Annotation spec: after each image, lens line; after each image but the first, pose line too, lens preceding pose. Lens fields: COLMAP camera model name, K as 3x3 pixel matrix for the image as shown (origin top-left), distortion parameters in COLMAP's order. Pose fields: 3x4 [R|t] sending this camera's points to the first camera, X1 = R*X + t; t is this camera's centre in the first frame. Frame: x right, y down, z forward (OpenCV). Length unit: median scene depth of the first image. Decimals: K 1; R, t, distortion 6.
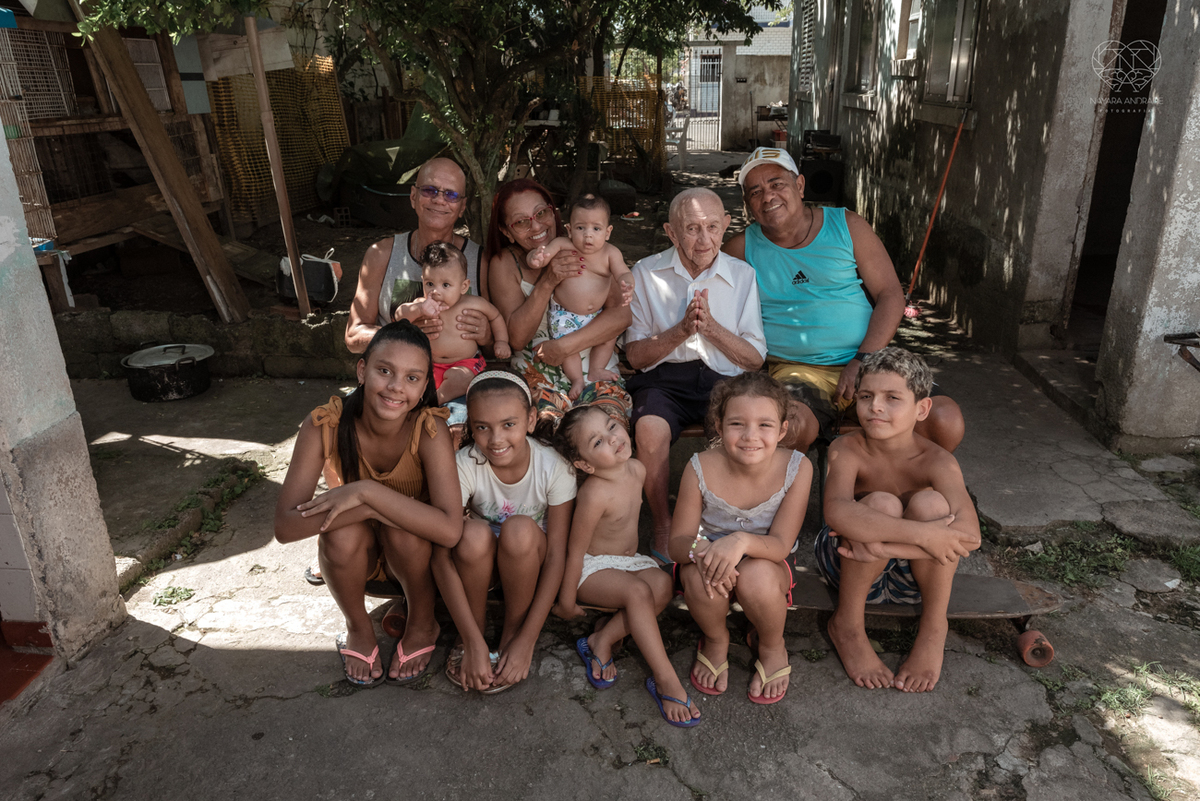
lens RADIAL K [[850.4, 0, 599.1], [0, 850.4, 411.2], [0, 0, 1]] dist [-0.052648, 0.029775]
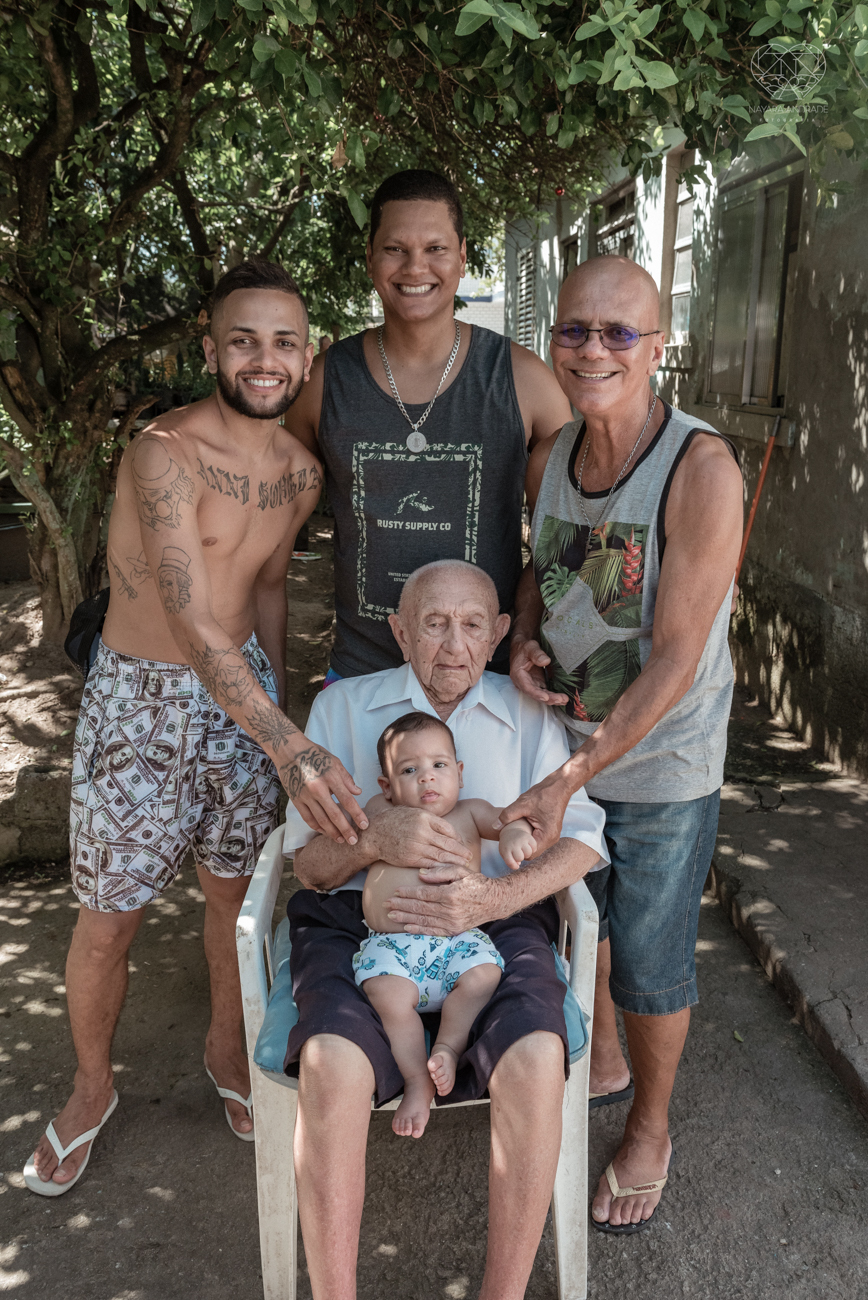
lens RADIAL K [[1045.2, 0, 441.6], [0, 1045.2, 649.1], [0, 0, 1]] dist [-0.014207, 0.039686]
pose [[0.986823, -0.026661, 0.159591, 0.032302], [0.043240, 0.993912, -0.101333, -0.165774], [-0.155918, 0.106899, 0.981969, 0.379692]]
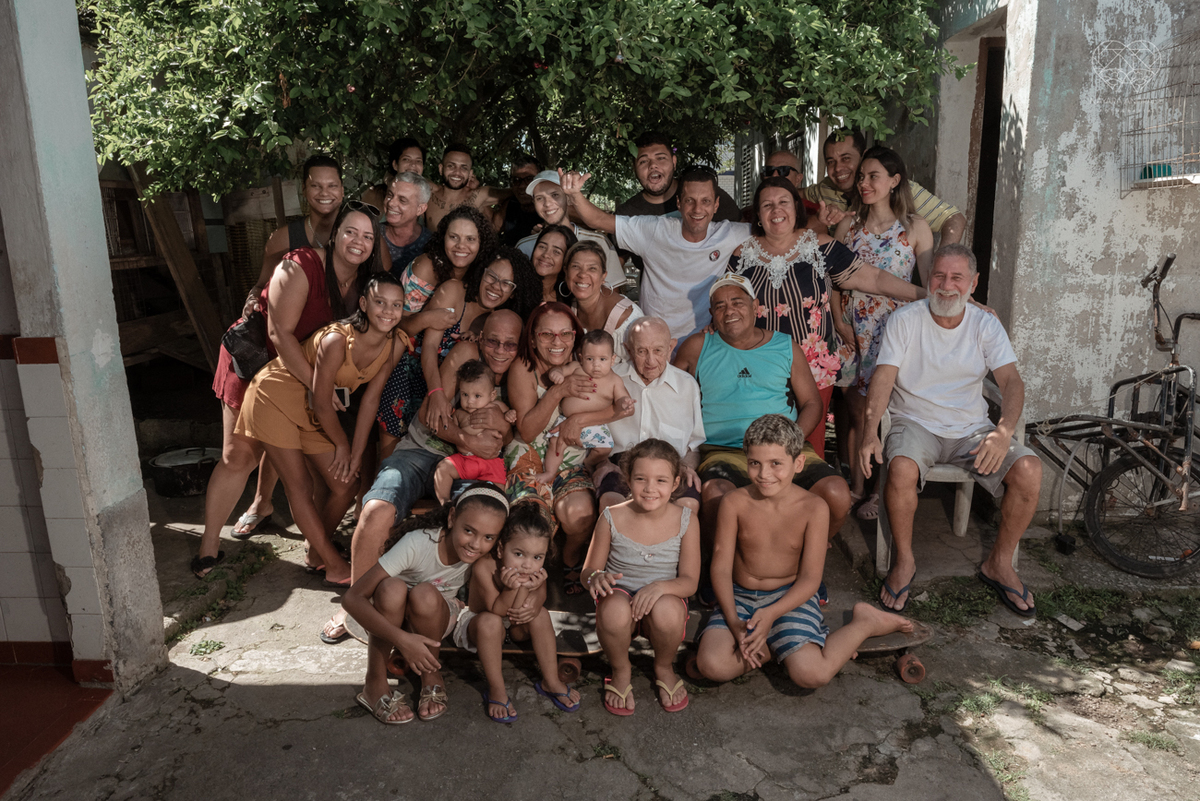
lens RADIAL K [[818.1, 0, 598.2], [0, 818.1, 410.9], [0, 0, 1]] dist [-0.066667, 0.030396]
pose [[0.999236, -0.006390, 0.038550, 0.004363], [0.011838, 0.989679, -0.142814, 0.054940], [-0.037239, 0.143162, 0.988998, -0.185807]]
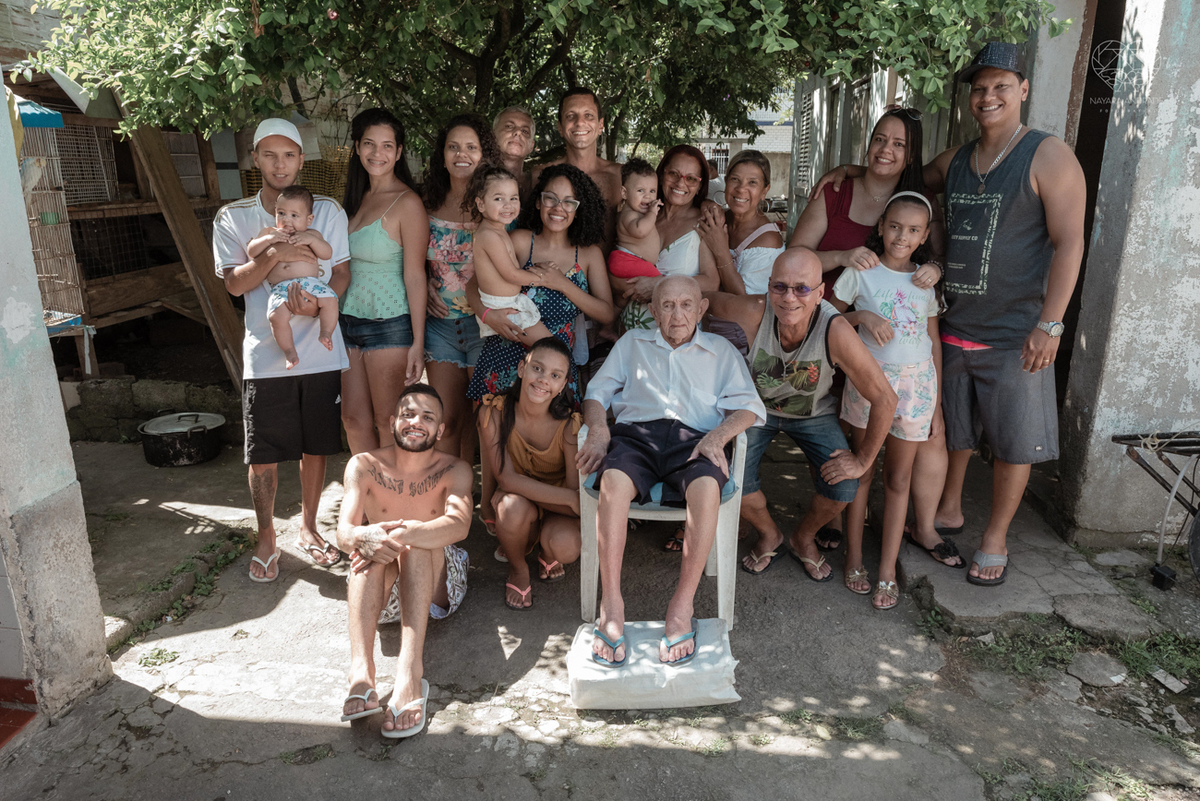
lens RADIAL K [[818.1, 0, 598.2], [0, 818.1, 410.9], [0, 0, 1]] dist [-0.066667, 0.030396]
pose [[0.999434, 0.028270, -0.018227, 0.051102], [-0.029694, 0.996081, -0.083317, -0.019720], [0.015801, 0.083811, 0.996356, -0.016383]]
